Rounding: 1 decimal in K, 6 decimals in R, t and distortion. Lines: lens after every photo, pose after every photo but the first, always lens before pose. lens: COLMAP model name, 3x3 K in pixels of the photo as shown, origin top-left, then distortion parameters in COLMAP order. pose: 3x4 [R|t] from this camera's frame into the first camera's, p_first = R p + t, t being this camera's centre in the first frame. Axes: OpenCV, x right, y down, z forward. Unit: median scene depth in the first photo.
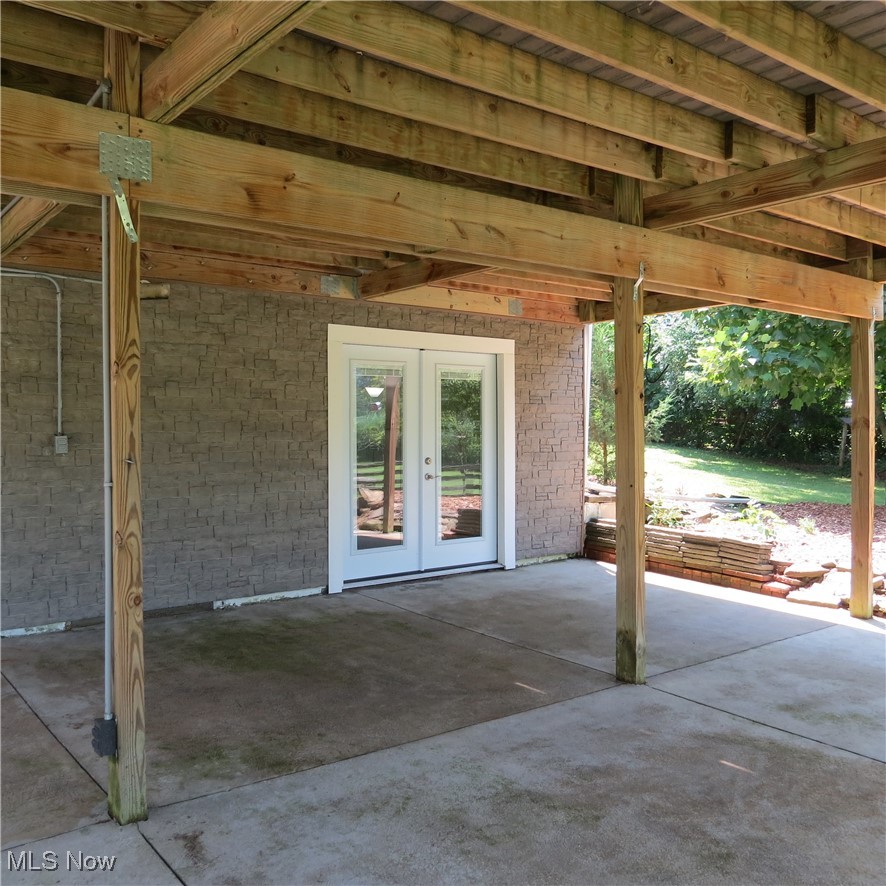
lens RADIAL K [[846.8, 0, 443.0], [0, 846.8, 443.0], [0, 0, 1]] dist [-0.015645, -0.003437]
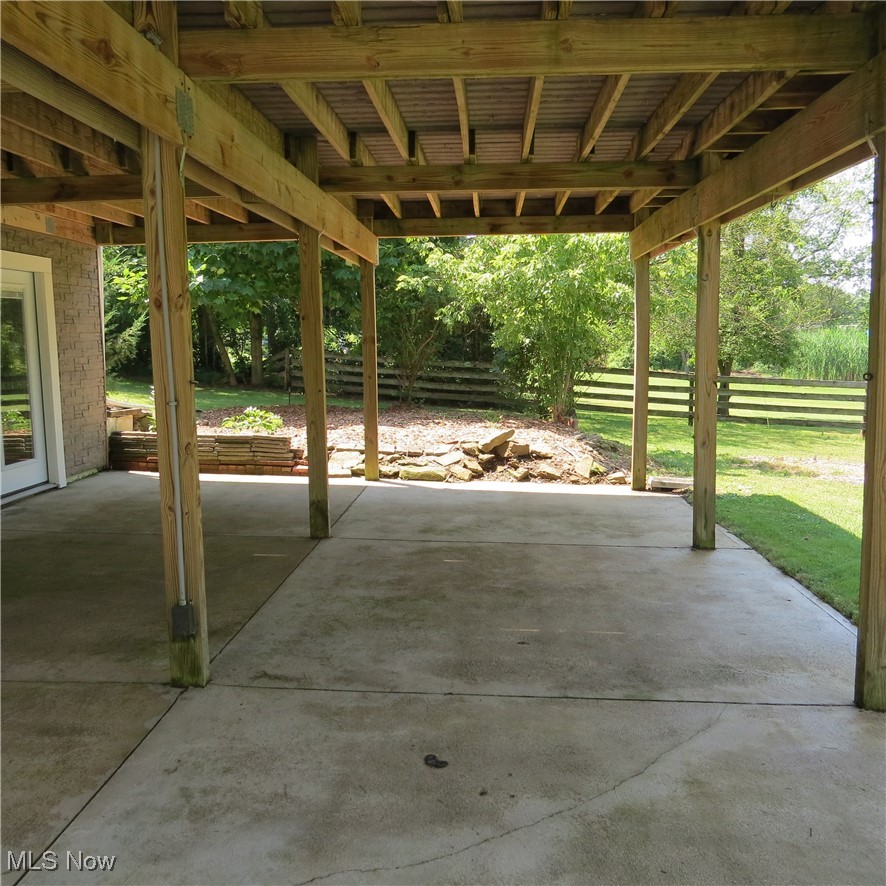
lens RADIAL K [[846.8, 0, 443.0], [0, 846.8, 443.0], [0, 0, 1]] dist [-0.015645, -0.003437]
pose [[0.665580, -0.098686, 0.739773, -0.739427], [0.023493, 0.993498, 0.111396, -0.012676], [-0.745956, -0.056763, 0.663571, -0.023865]]
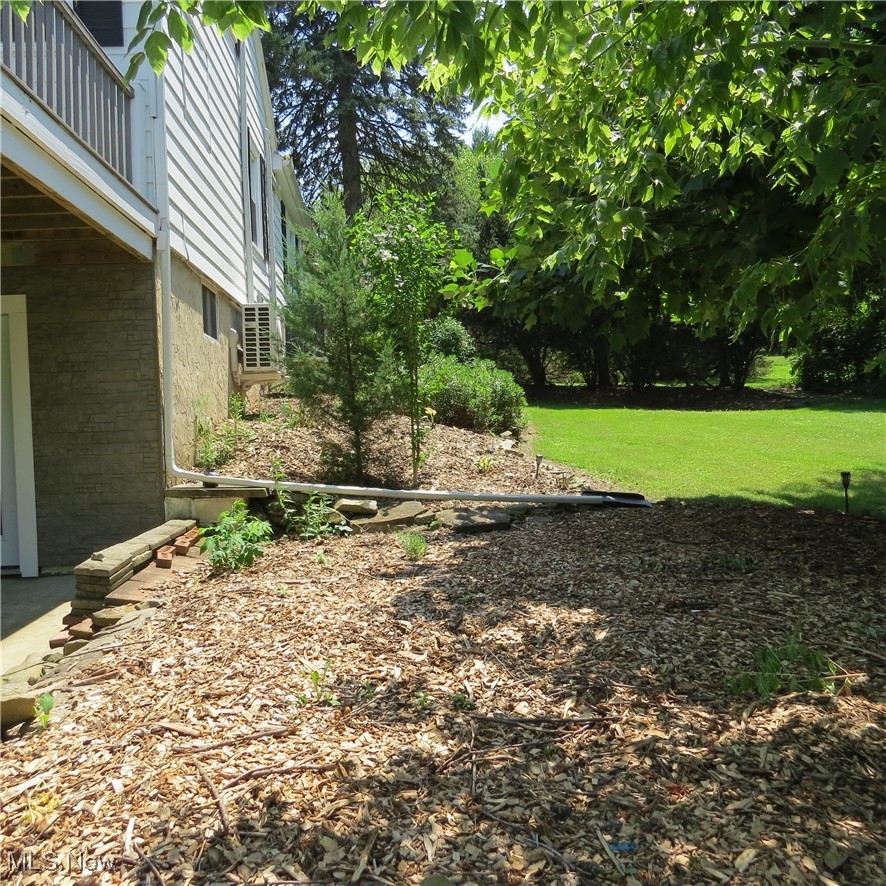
lens RADIAL K [[846.8, 0, 443.0], [0, 846.8, 443.0], [0, 0, 1]] dist [-0.015645, -0.003437]
pose [[0.820188, -0.021847, -0.571676, 1.772654], [0.025149, 0.999681, -0.002122, 0.065366], [0.571540, -0.012636, 0.820477, 1.152304]]
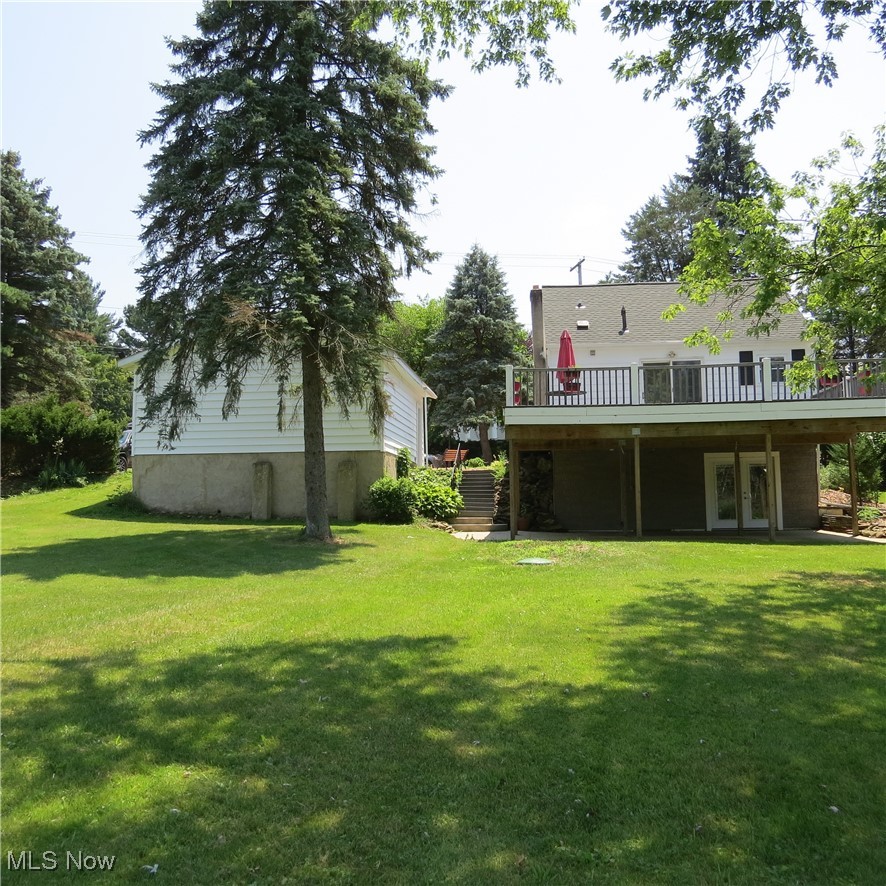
lens RADIAL K [[846.8, 0, 443.0], [0, 846.8, 443.0], [0, 0, 1]] dist [-0.015645, -0.003437]
pose [[0.713477, -0.072825, -0.696884, 2.633254], [-0.004155, 0.994127, -0.108142, 0.345910], [0.700666, 0.080052, 0.708984, -3.843244]]
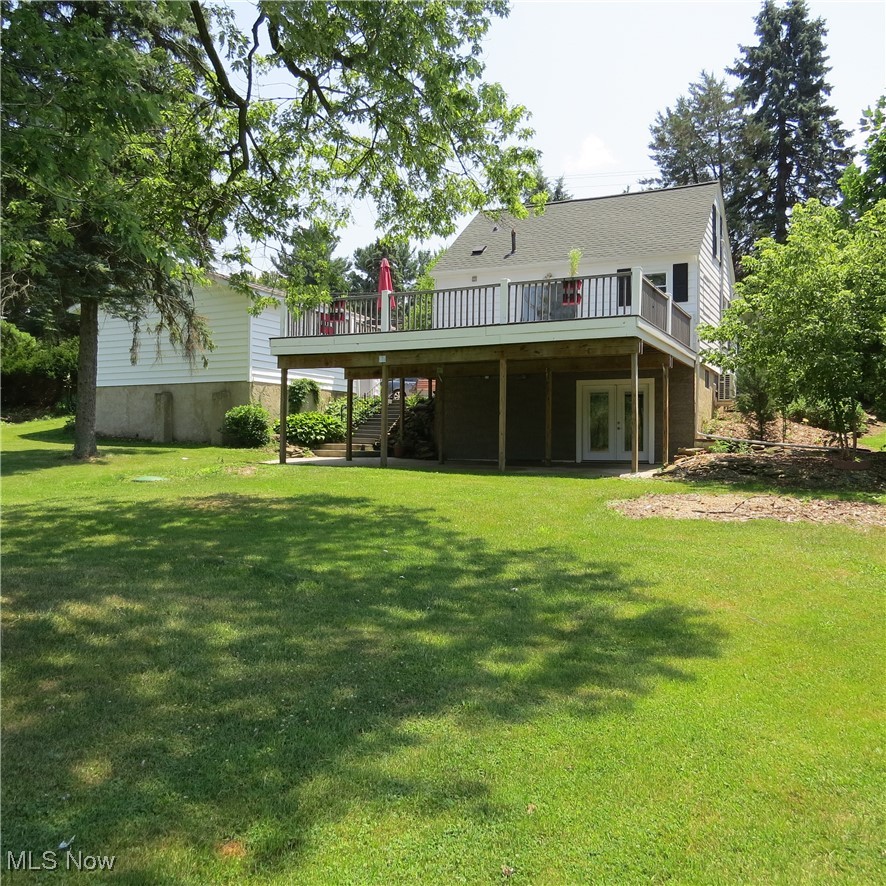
lens RADIAL K [[846.8, 0, 443.0], [0, 846.8, 443.0], [0, 0, 1]] dist [-0.015645, -0.003437]
pose [[0.435428, -0.008244, -0.900186, 4.475685], [-0.029067, 0.999308, -0.023211, 0.336146], [0.899754, 0.036273, 0.434887, -1.538687]]
